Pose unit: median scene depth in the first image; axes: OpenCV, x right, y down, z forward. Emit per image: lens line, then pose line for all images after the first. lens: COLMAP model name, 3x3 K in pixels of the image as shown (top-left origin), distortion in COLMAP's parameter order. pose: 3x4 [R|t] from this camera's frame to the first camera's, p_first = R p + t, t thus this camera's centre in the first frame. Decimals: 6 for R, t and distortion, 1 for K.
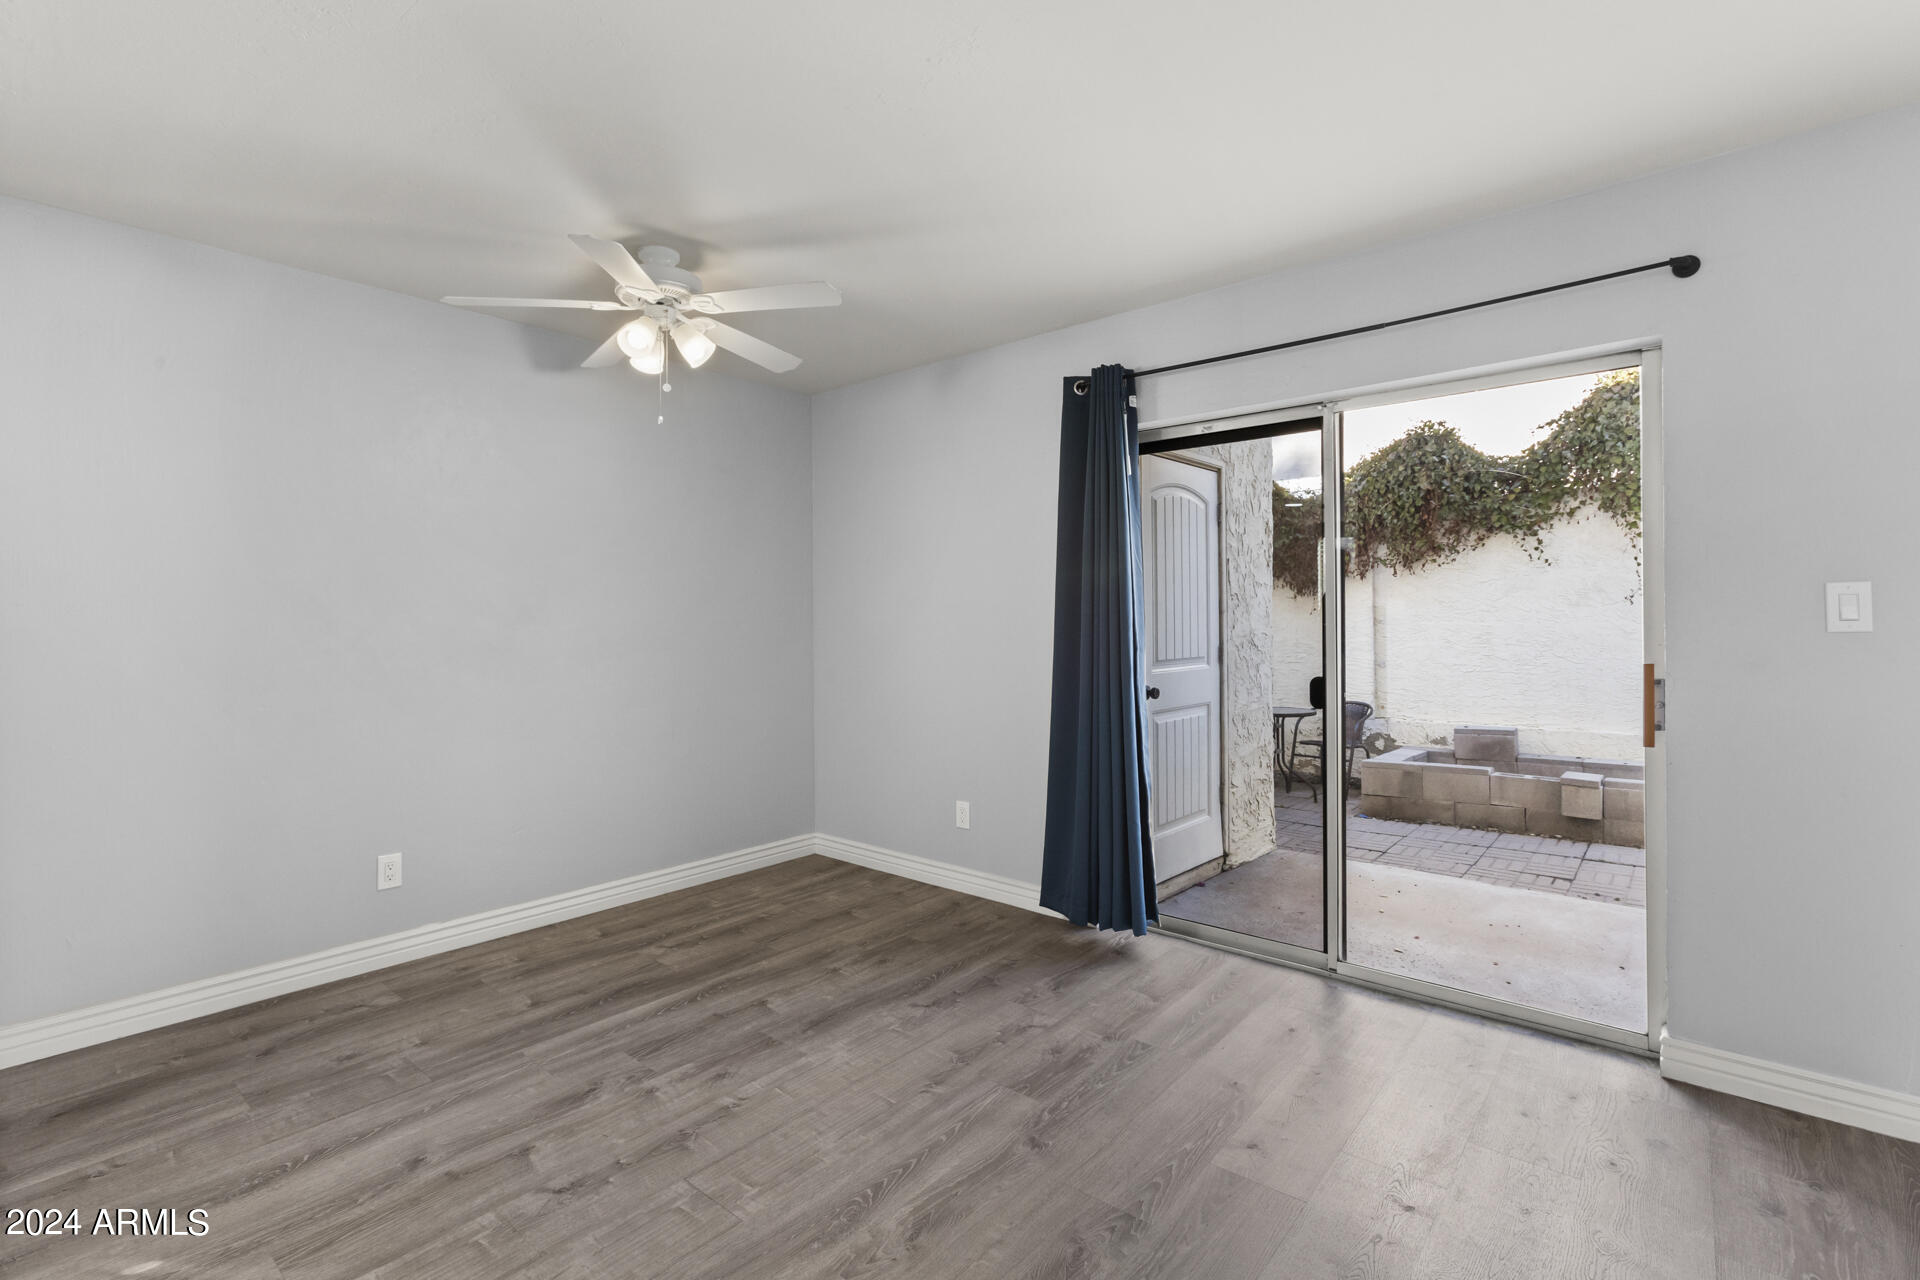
lens RADIAL K [[866.8, 0, 953.5], [0, 866.8, 619.4], [0, 0, 1]] dist [-0.002180, 0.000624]
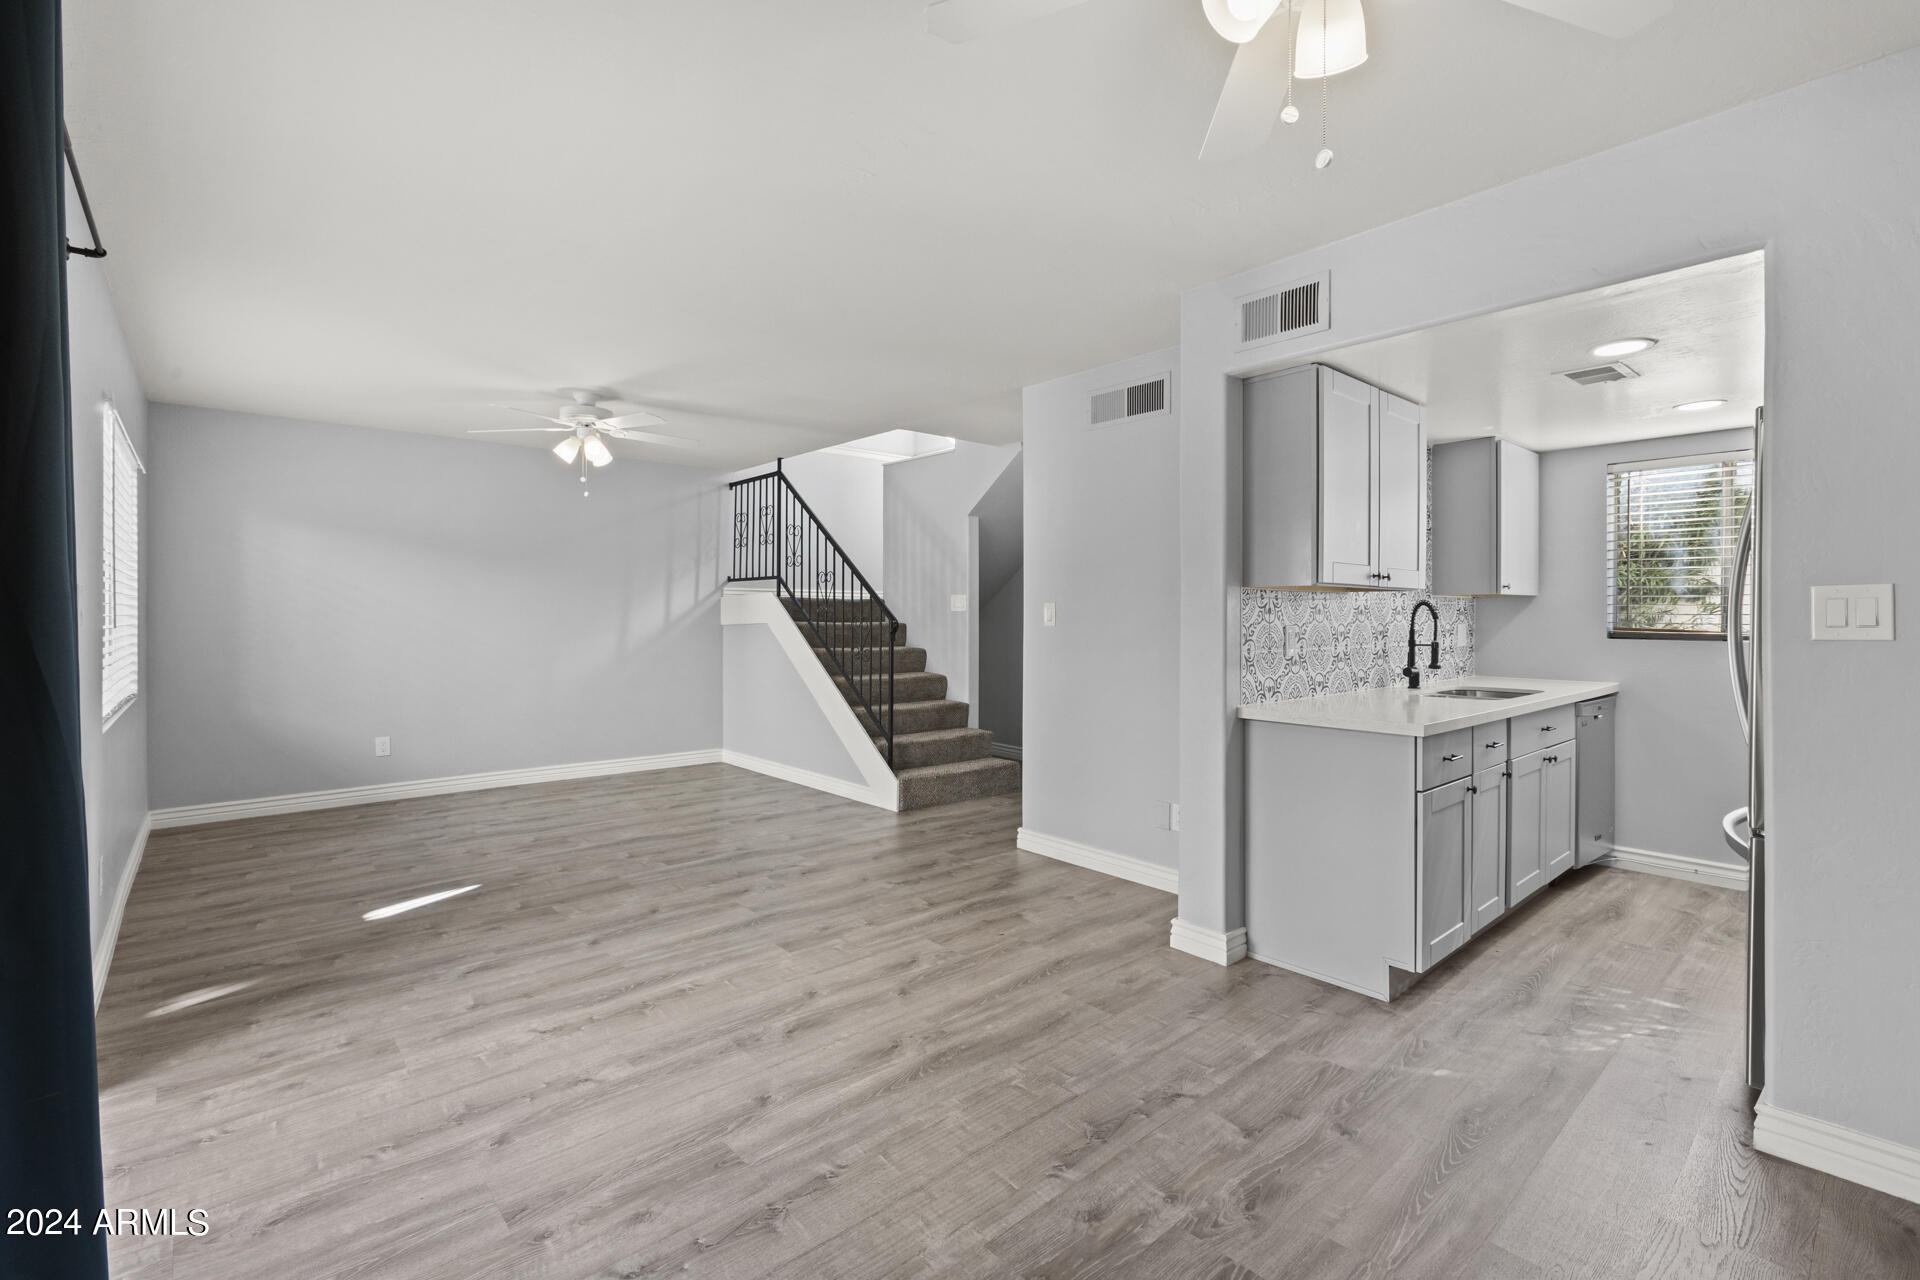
lens RADIAL K [[876.6, 0, 965.6], [0, 876.6, 634.9], [0, 0, 1]] dist [-0.003479, -0.000599]
pose [[-0.991165, -0.000265, 0.132636, -0.195450], [0.002340, 0.999807, 0.019482, 0.003709], [-0.132616, 0.019620, -0.990973, 1.332596]]
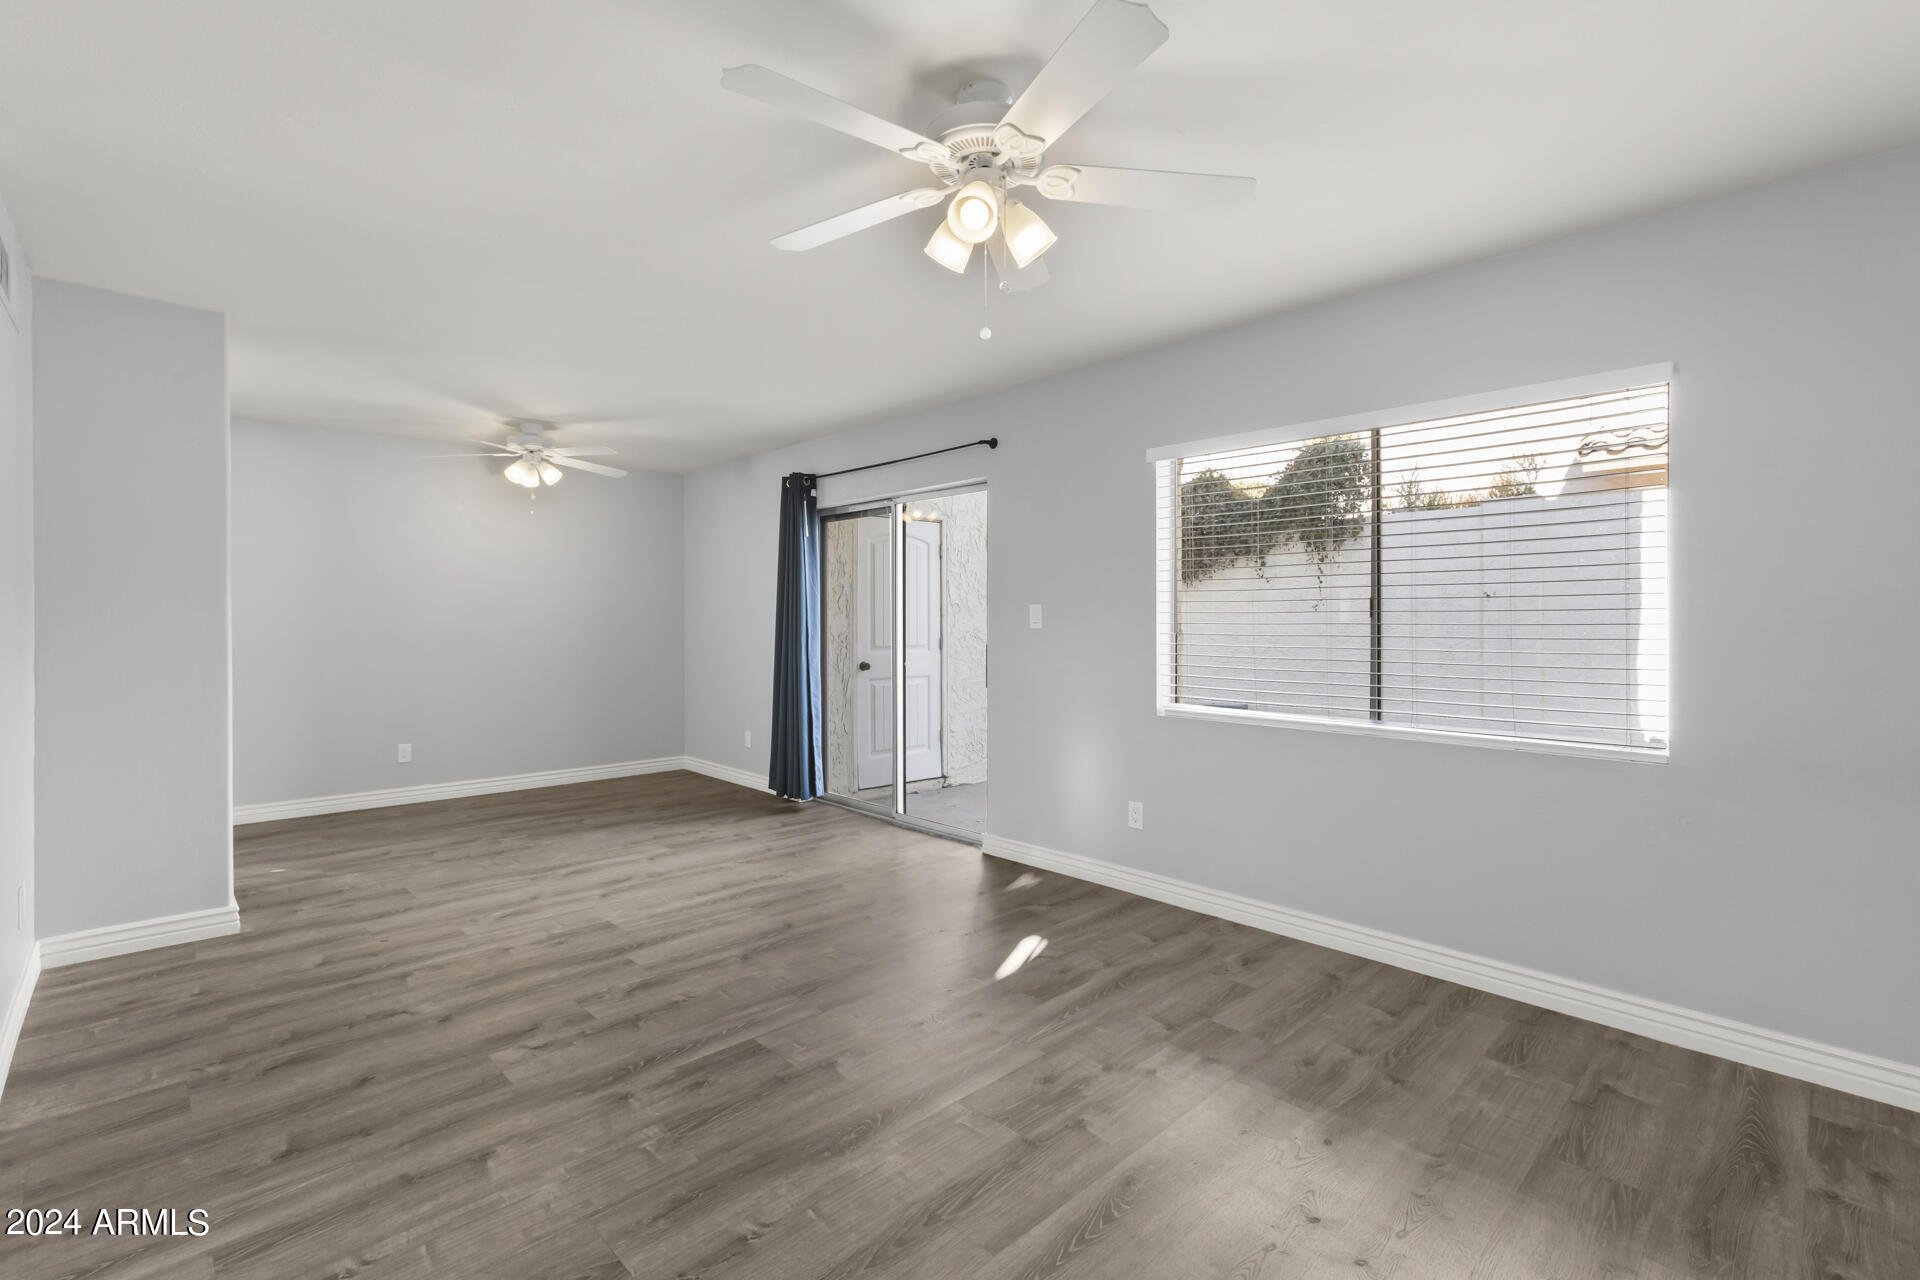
lens RADIAL K [[848.3, 0, 952.1], [0, 848.3, 627.1], [0, 0, 1]] dist [-0.001789, 0.000111]
pose [[0.995188, 0.007402, -0.097703, 0.691997], [-0.006470, 0.999931, 0.009853, -0.004824], [0.097769, -0.009173, 0.995167, -0.690286]]
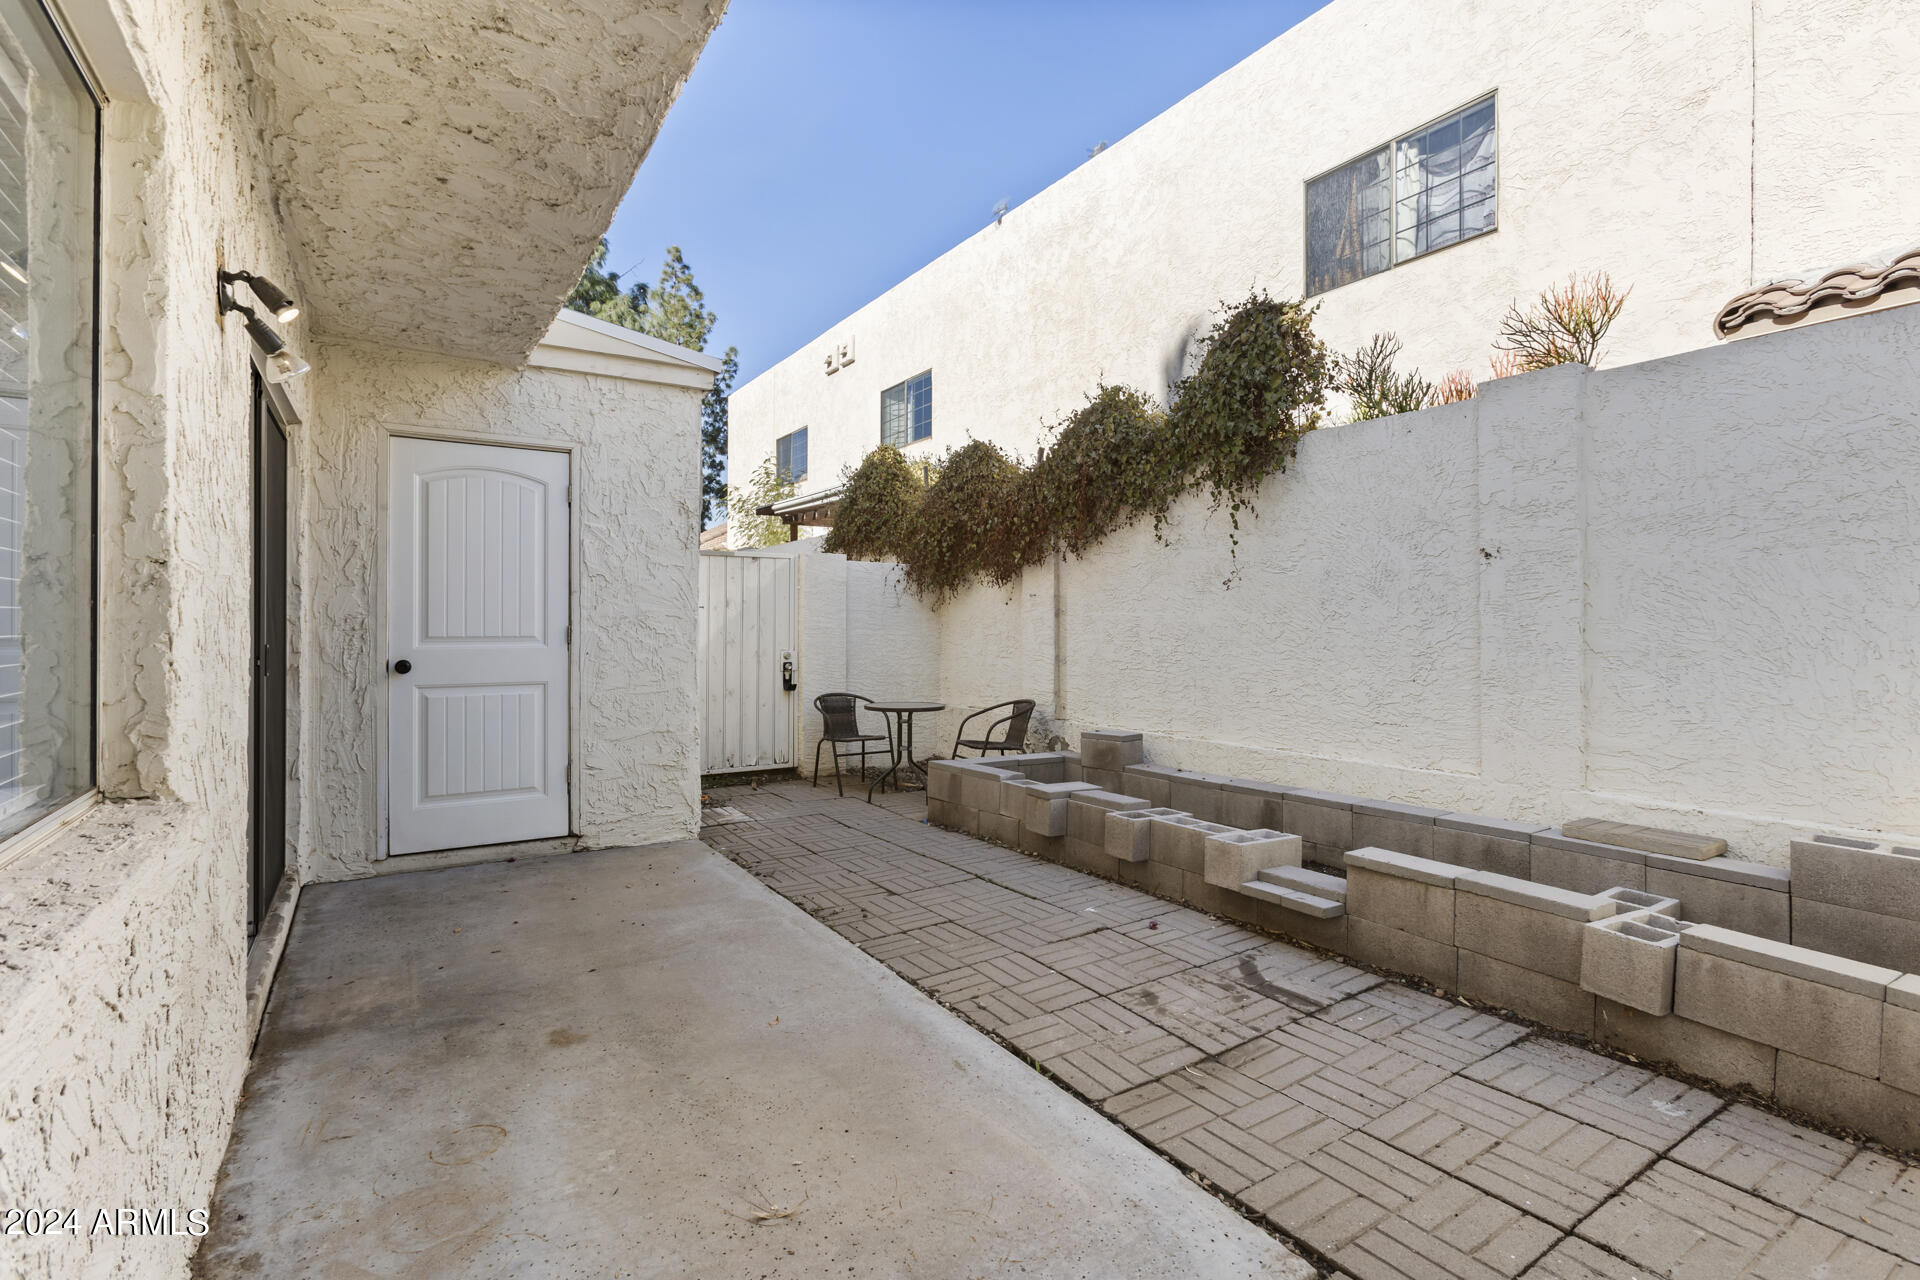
lens RADIAL K [[866.8, 0, 953.5], [0, 866.8, 619.4], [0, 0, 1]] dist [-0.002180, 0.000624]
pose [[0.960632, 0.008232, -0.277701, 1.488563], [-0.009391, 0.999952, -0.002843, 0.030848], [0.277665, 0.005338, 0.960663, 0.233795]]
